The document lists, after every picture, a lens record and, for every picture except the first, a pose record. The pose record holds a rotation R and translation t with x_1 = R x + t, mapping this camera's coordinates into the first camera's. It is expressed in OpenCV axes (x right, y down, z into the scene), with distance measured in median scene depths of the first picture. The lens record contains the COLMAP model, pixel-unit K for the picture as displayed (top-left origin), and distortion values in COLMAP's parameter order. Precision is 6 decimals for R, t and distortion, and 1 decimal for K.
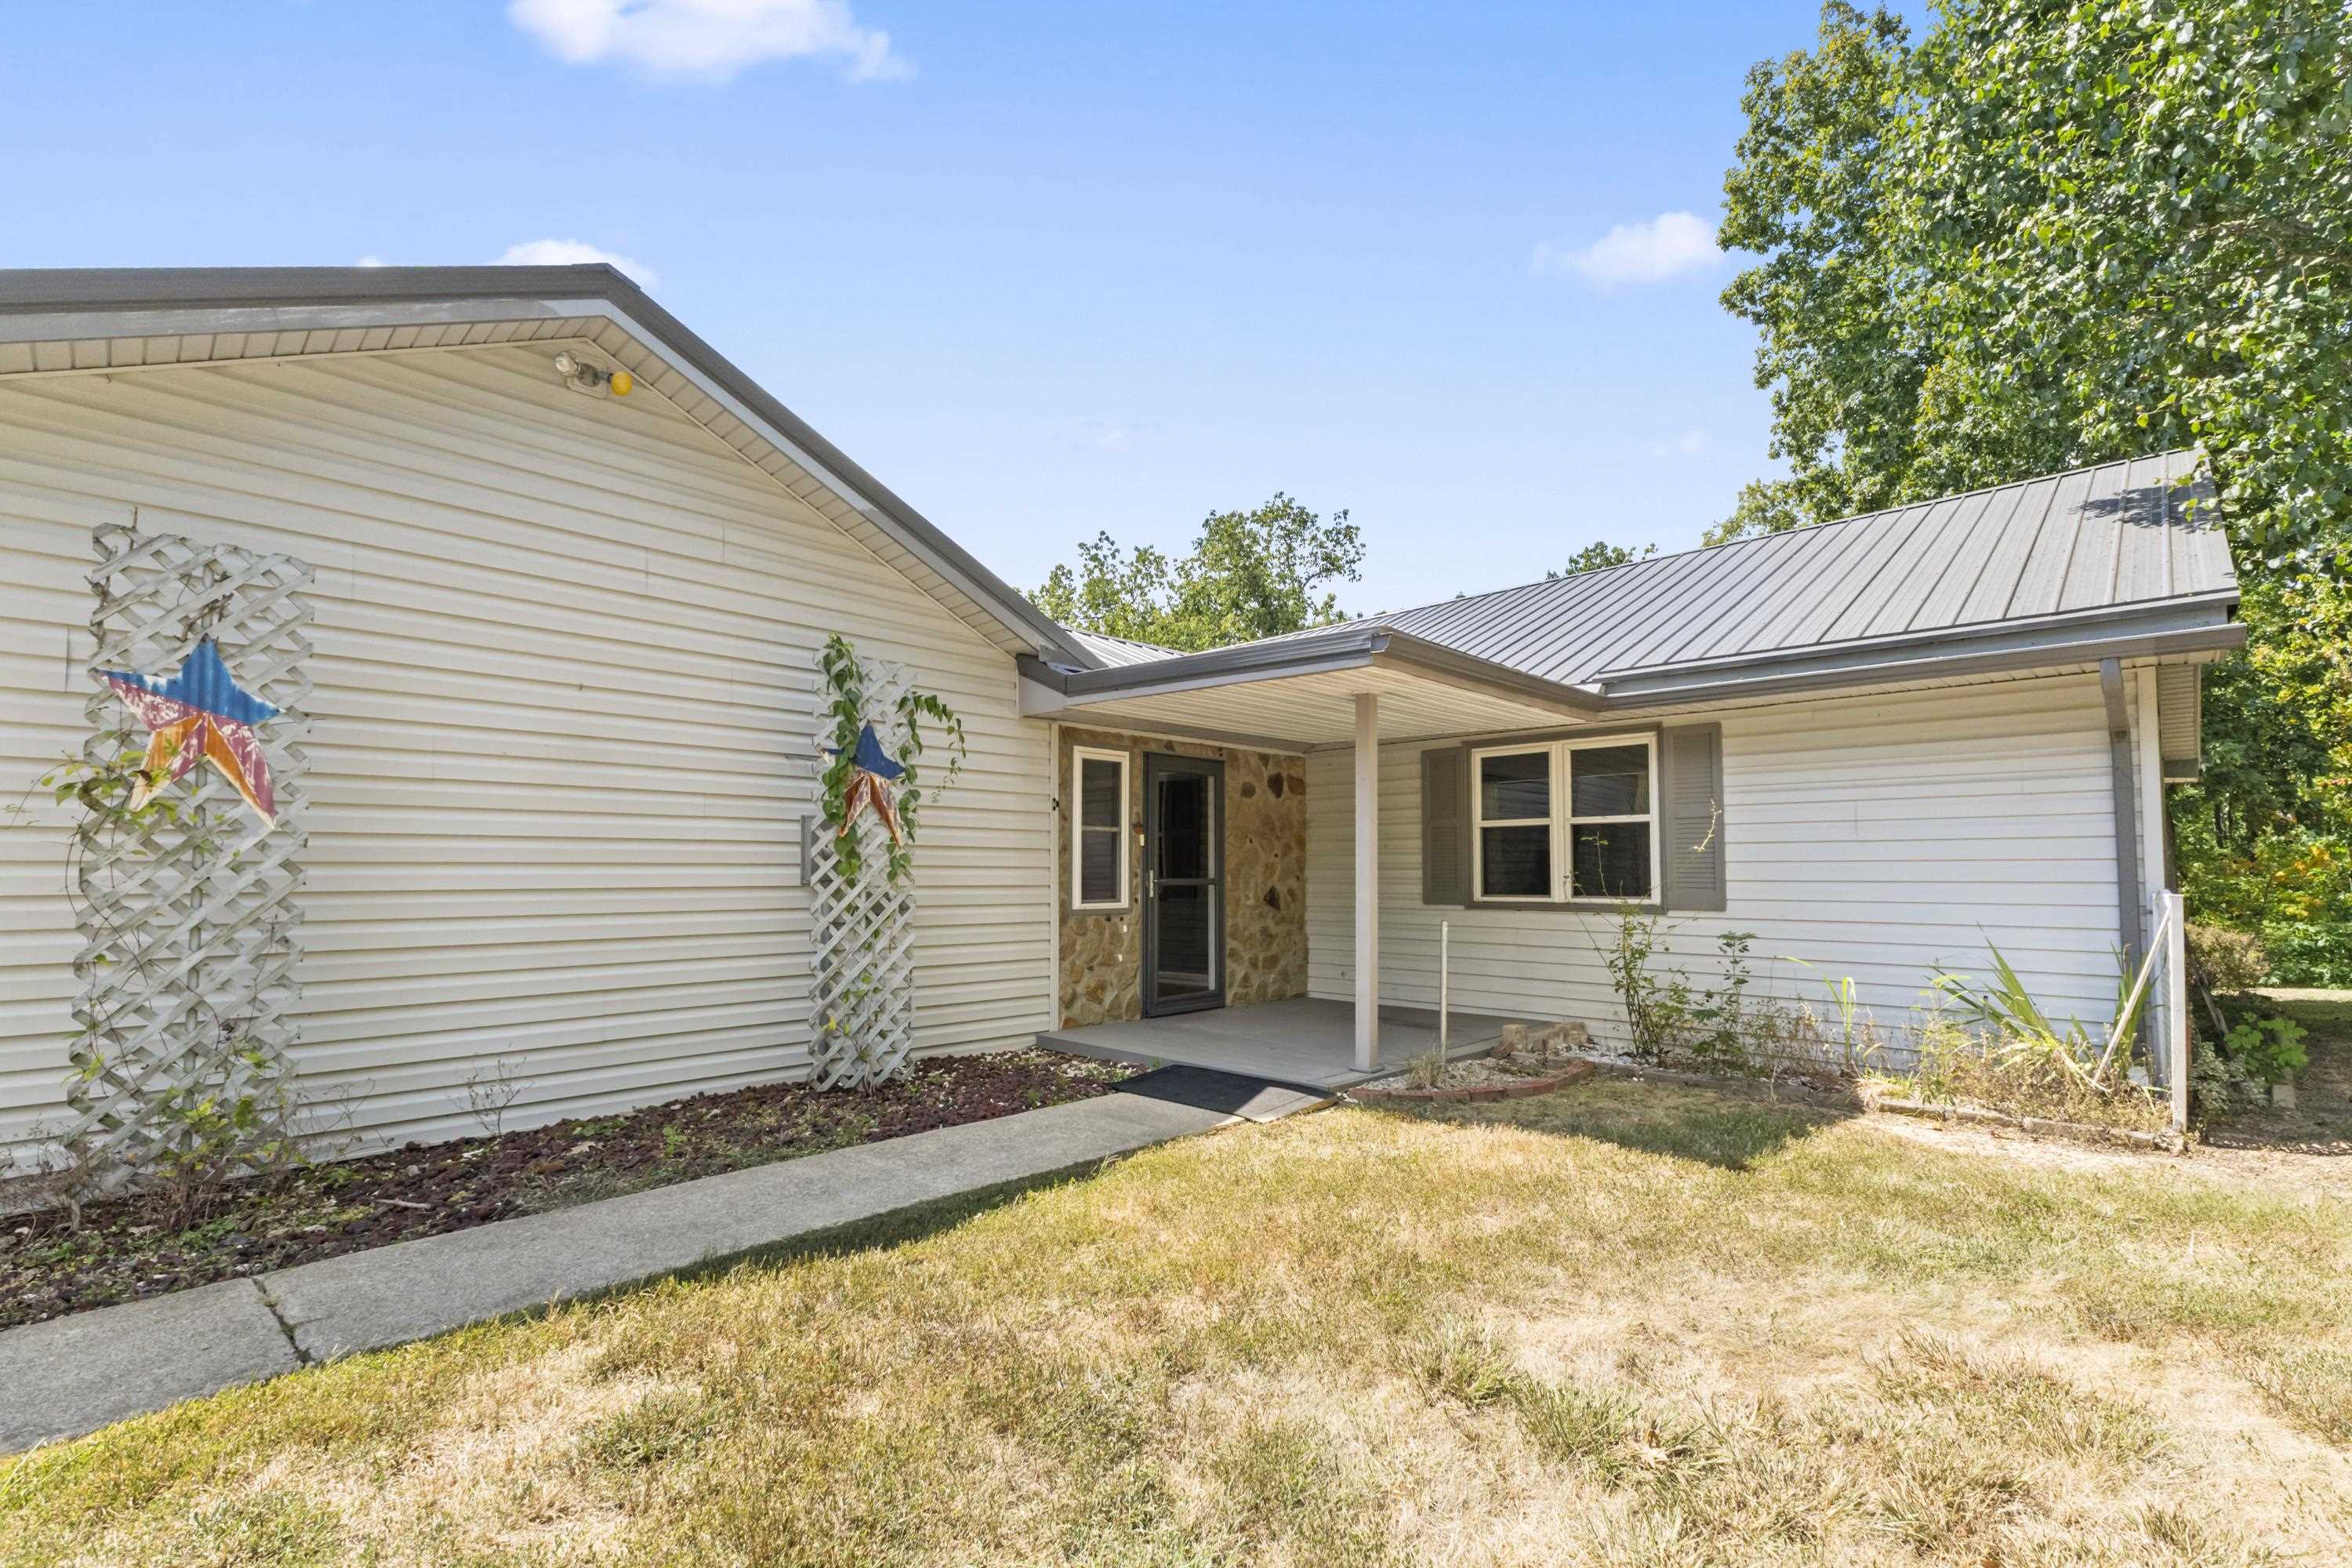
lens RADIAL K [[1056.0, 0, 1177.1], [0, 1056.0, 827.4], [0, 0, 1]] dist [0.000197, -0.000310]
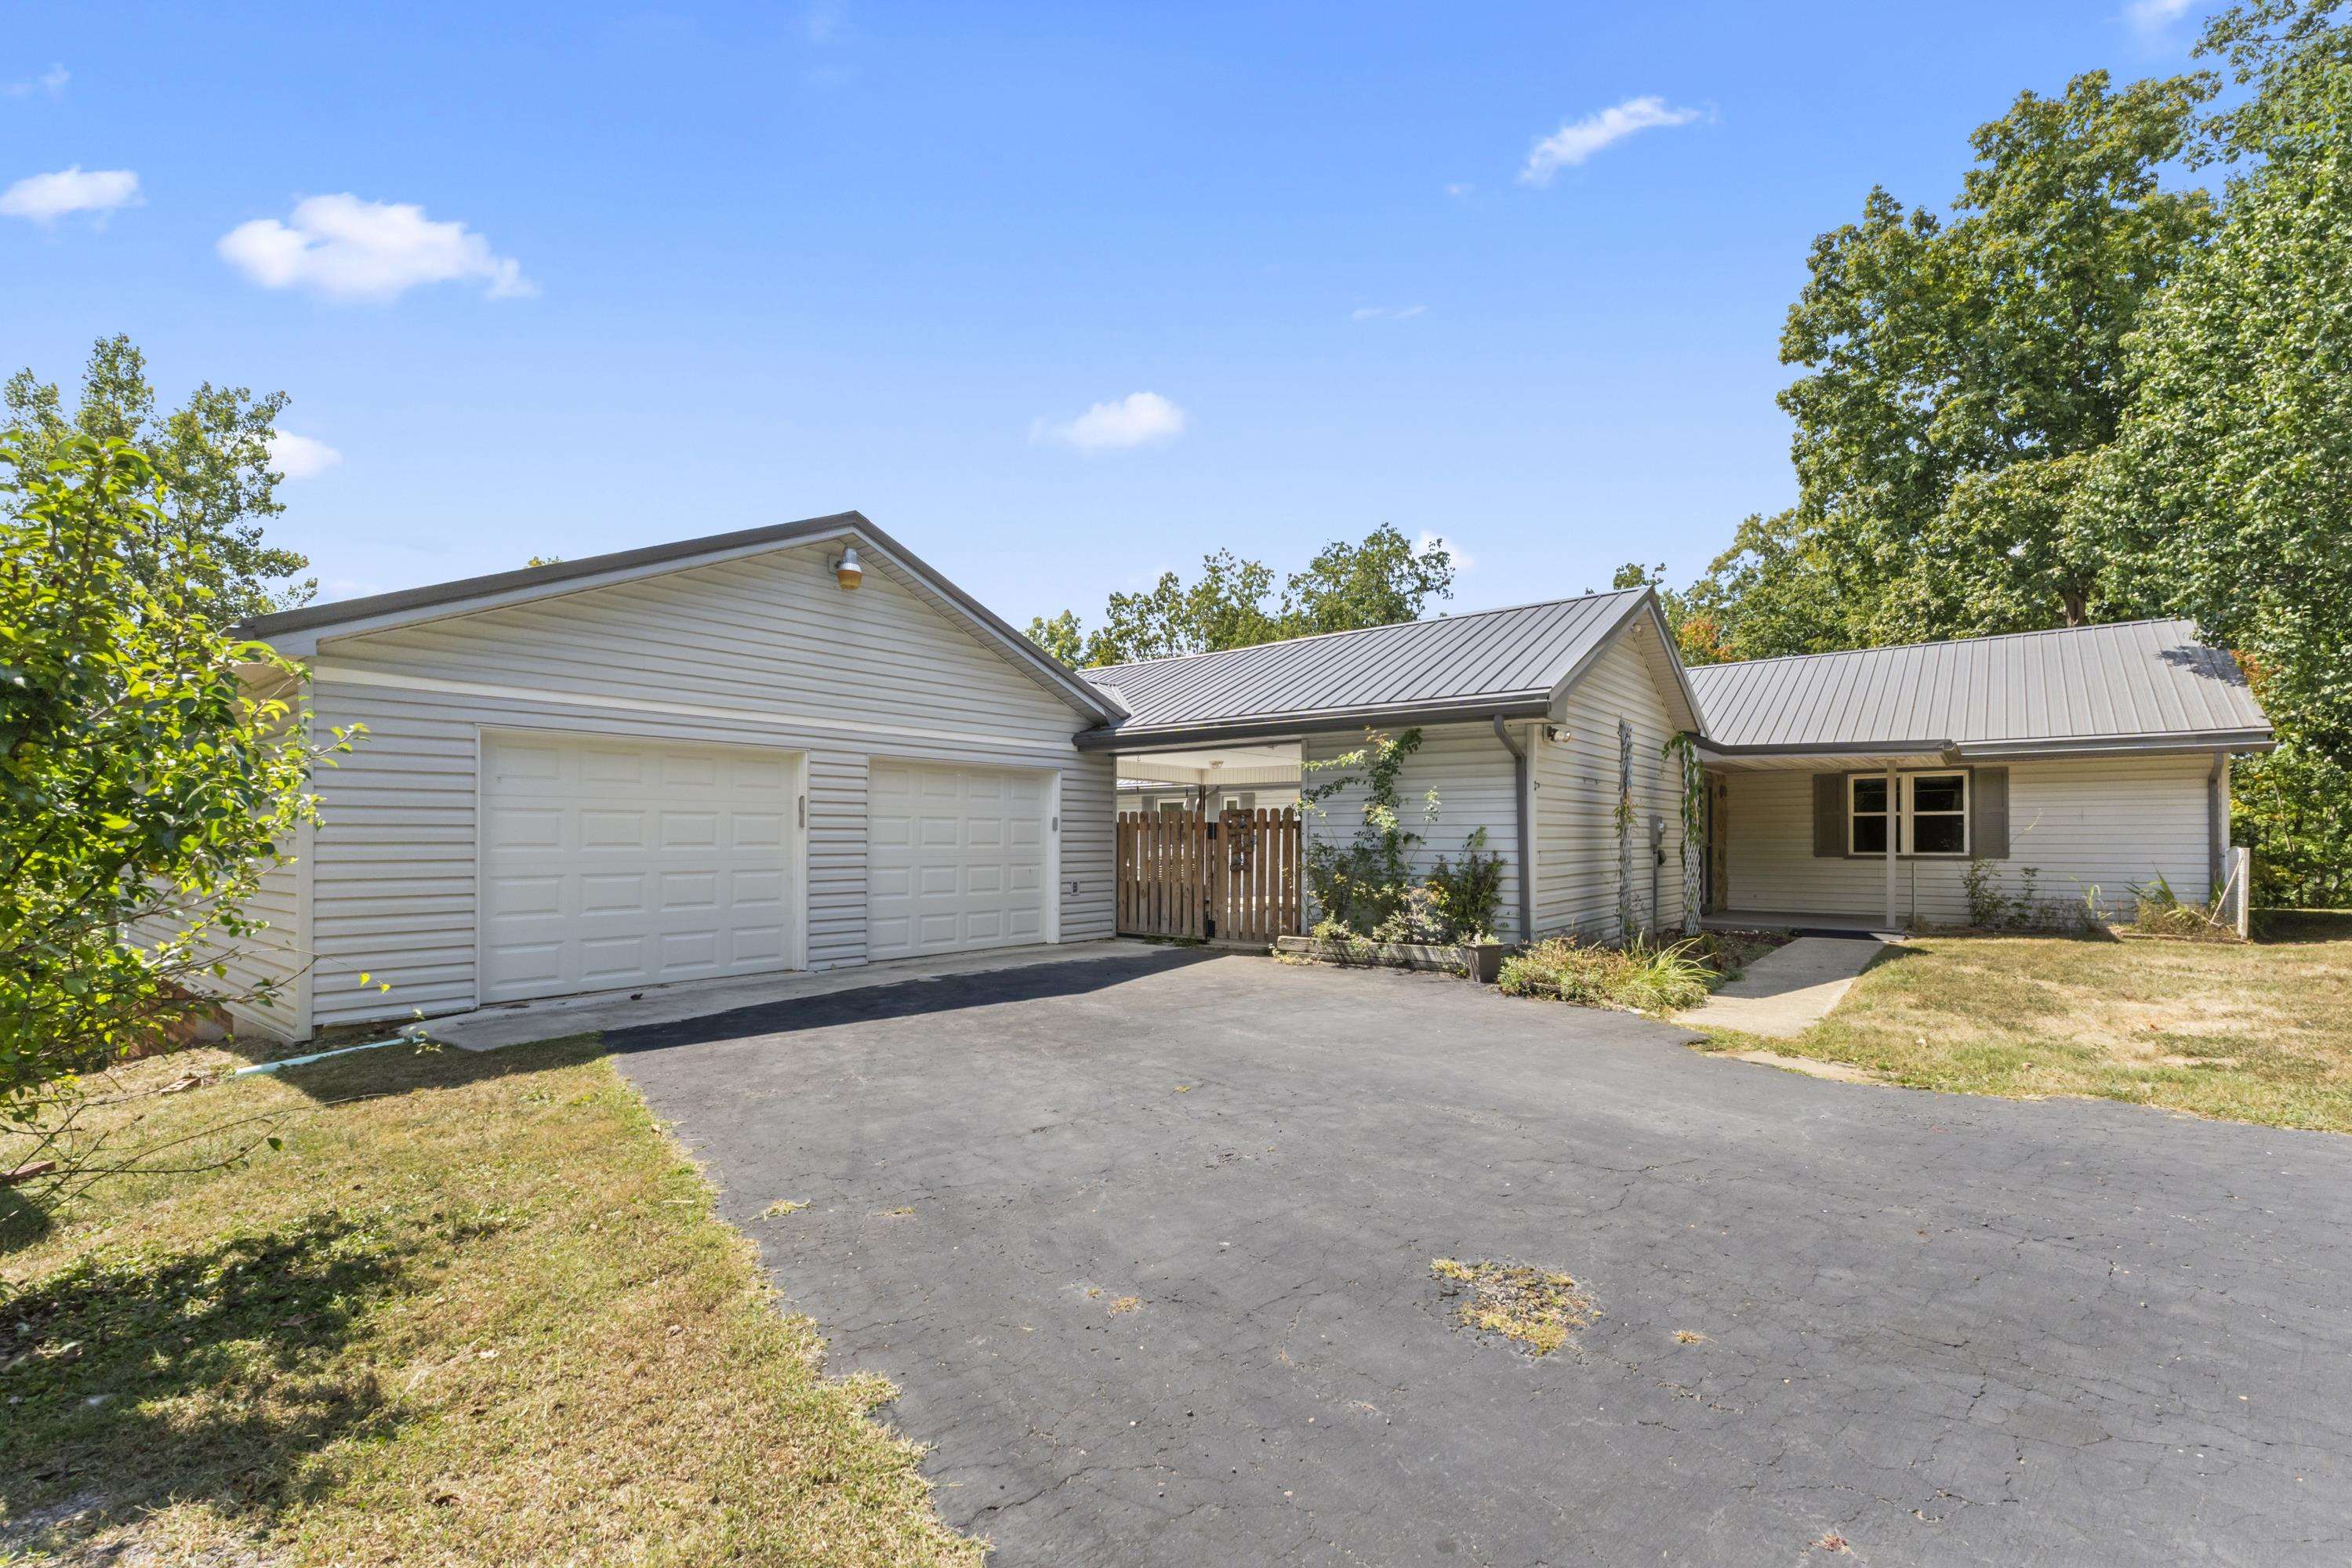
lens RADIAL K [[1013.3, 0, 1176.6], [0, 1013.3, 805.0], [0, 0, 1]] dist [0.001320, 0.000323]
pose [[0.998440, -0.000462, 0.055833, -0.339469], [-0.000191, 0.999932, 0.011690, -0.013436], [-0.055835, -0.011683, 0.998372, -0.248870]]
